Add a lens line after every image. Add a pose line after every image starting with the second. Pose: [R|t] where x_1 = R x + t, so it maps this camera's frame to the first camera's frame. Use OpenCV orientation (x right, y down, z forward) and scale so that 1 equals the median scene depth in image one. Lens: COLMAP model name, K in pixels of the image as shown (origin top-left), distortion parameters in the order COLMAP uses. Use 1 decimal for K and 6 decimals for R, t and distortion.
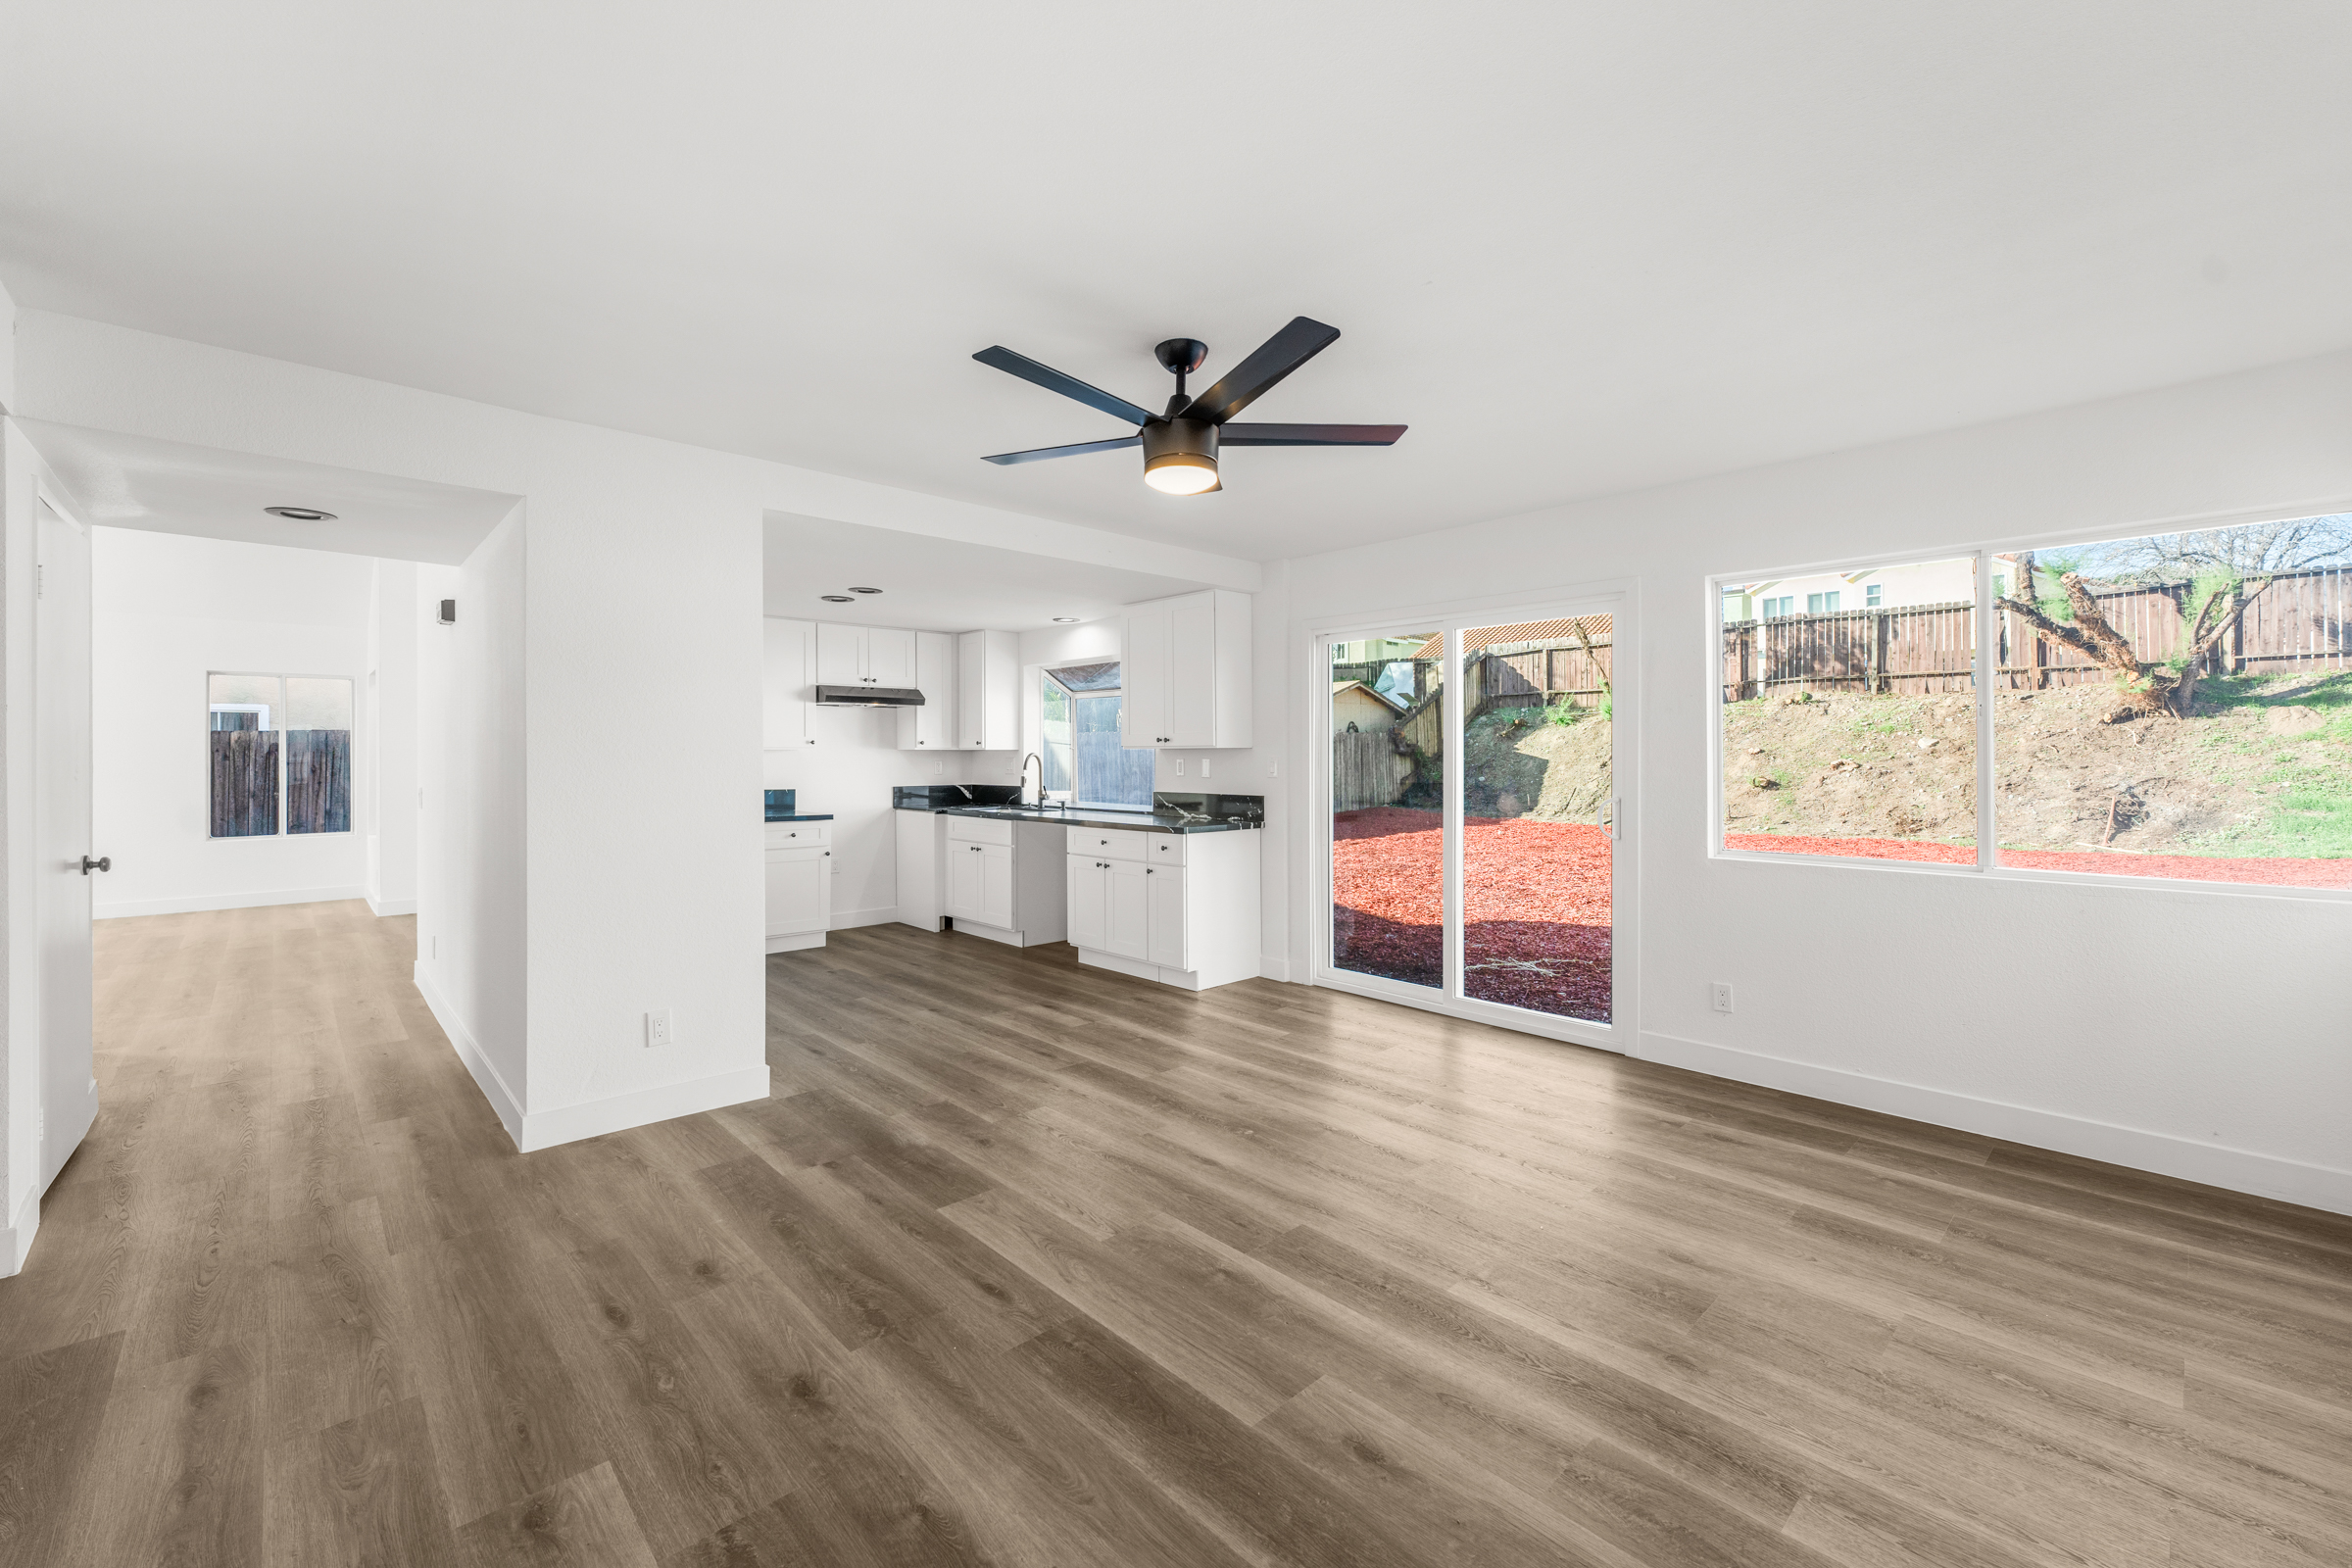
lens RADIAL K [[951.2, 0, 1181.2], [0, 951.2, 767.4], [0, 0, 1]] dist [0.002368, 0.000479]
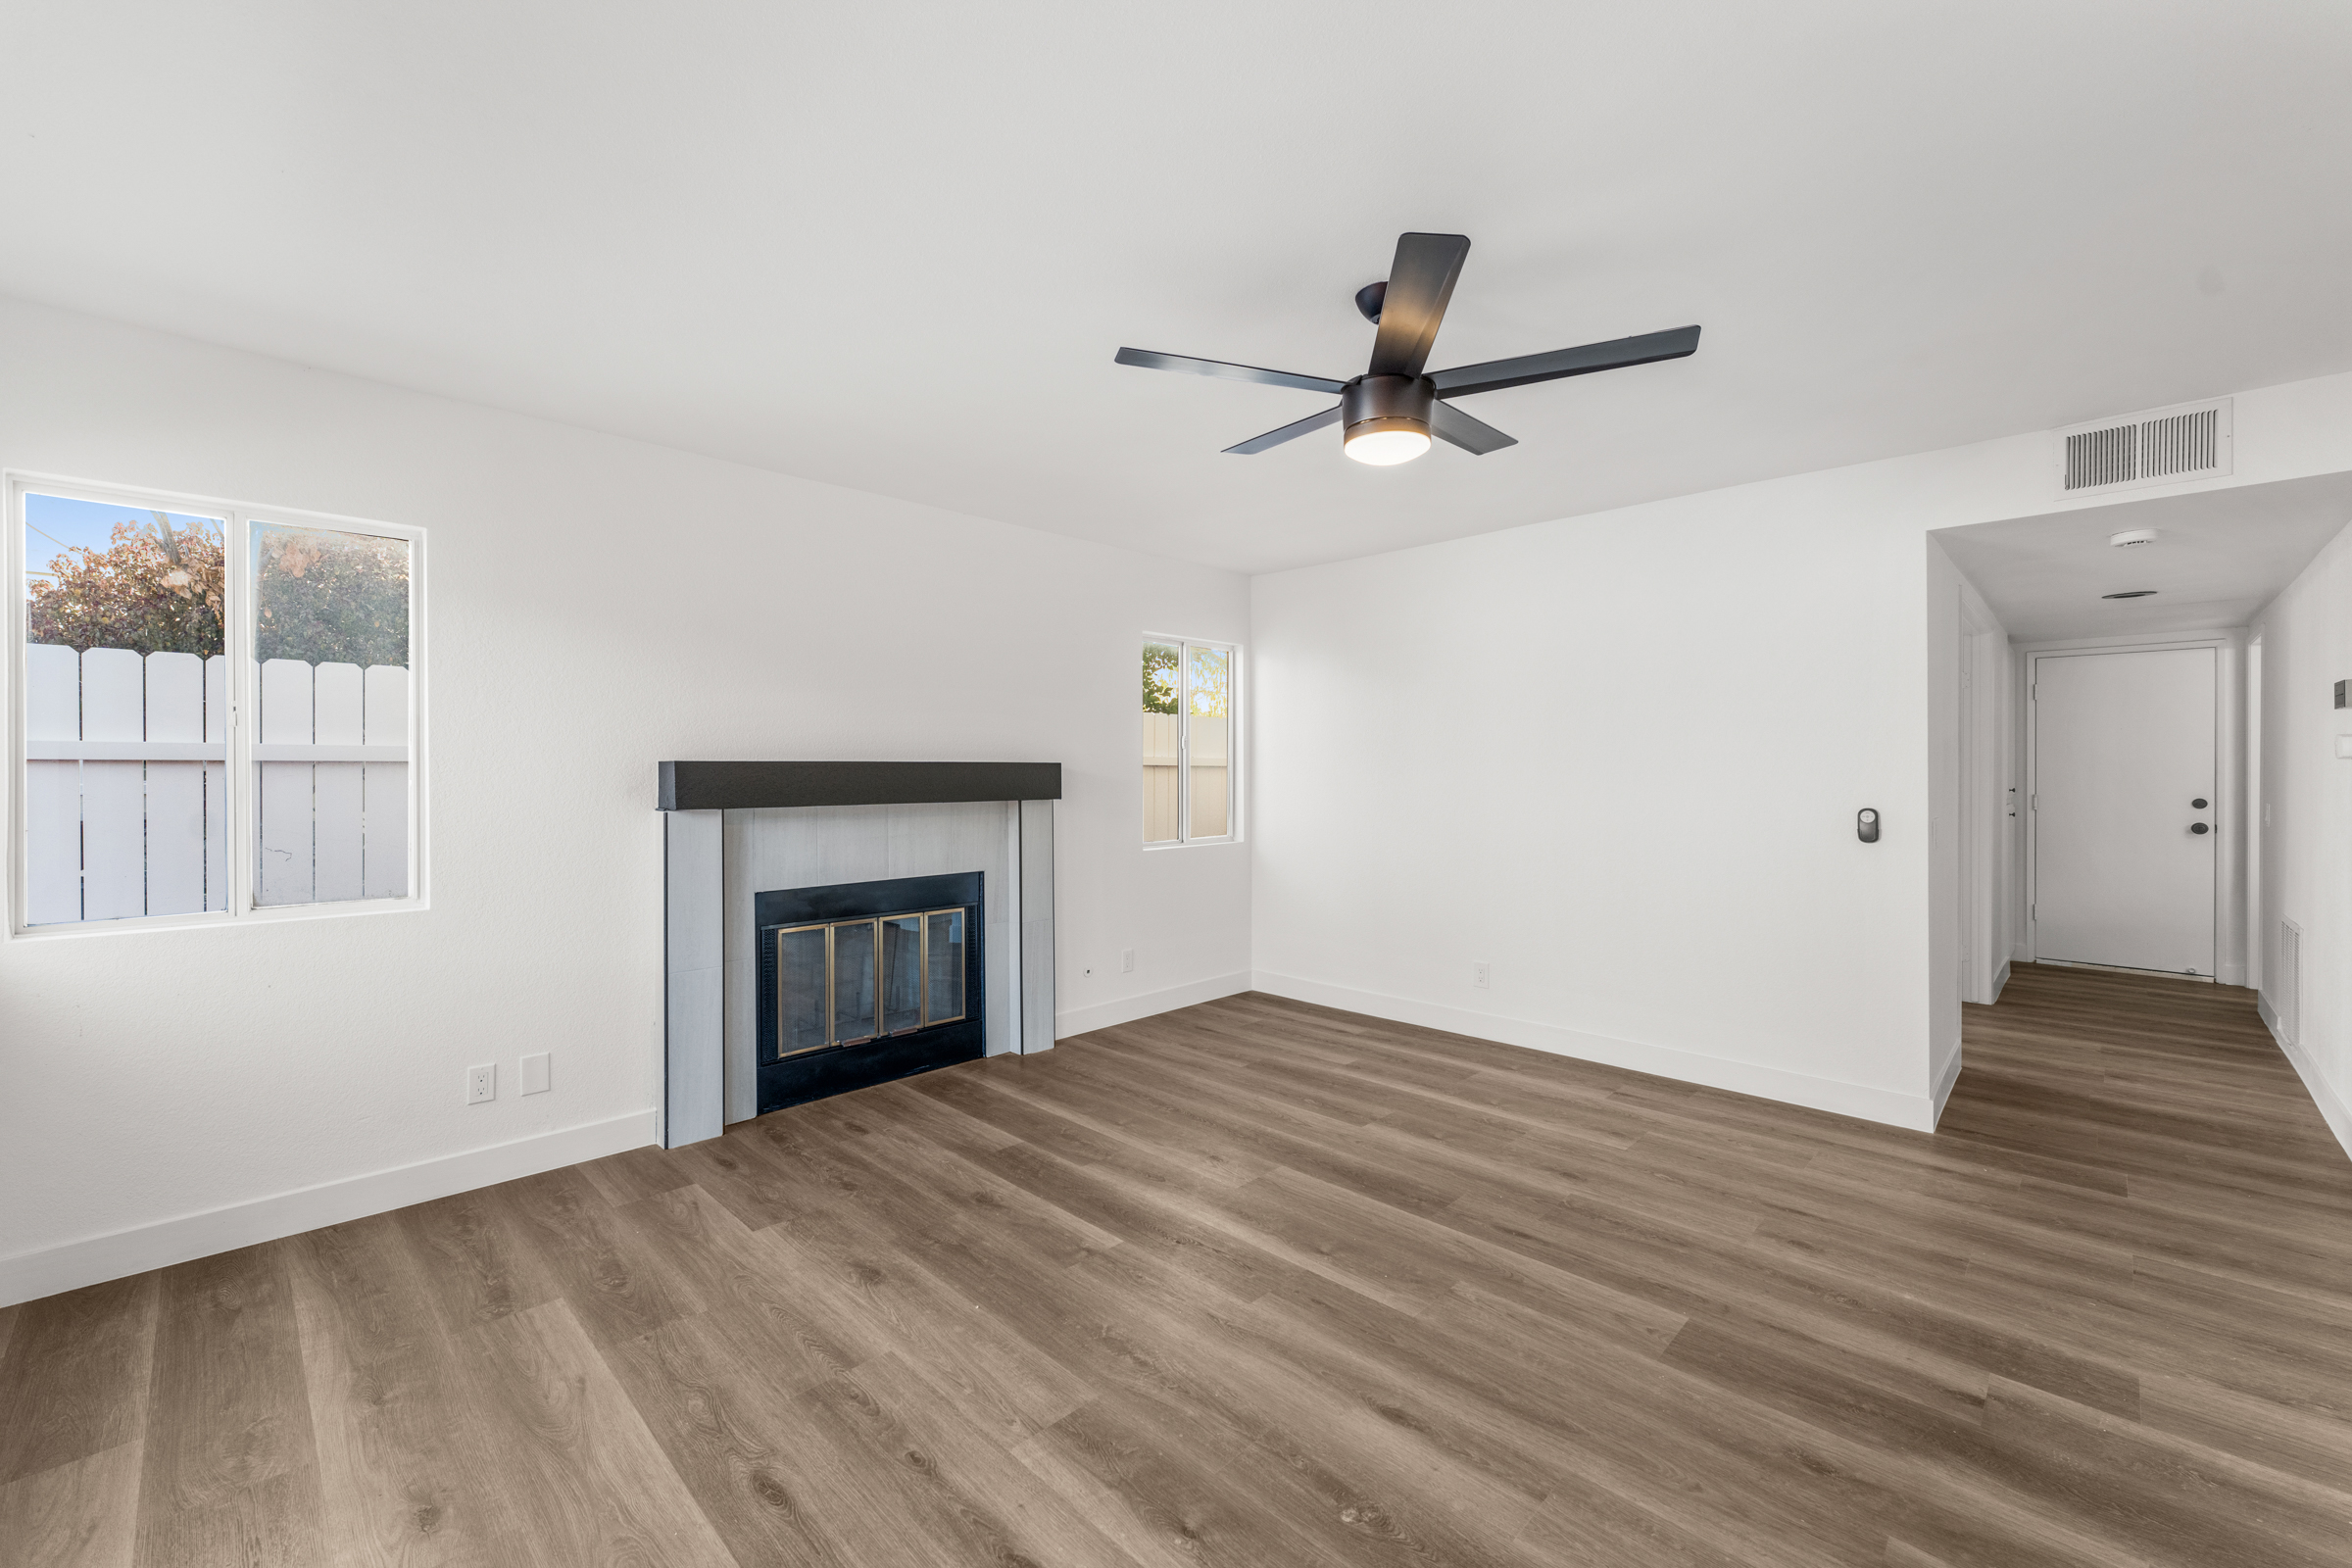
lens RADIAL K [[951.2, 0, 1173.9], [0, 951.2, 779.8], [0, 0, 1]] dist [0.002368, 0.000479]
pose [[-0.999375, 0.001213, -0.035324, 0.235590], [0.000418, 0.999746, 0.022519, -0.023564], [0.035342, 0.022490, -0.999122, 1.939044]]
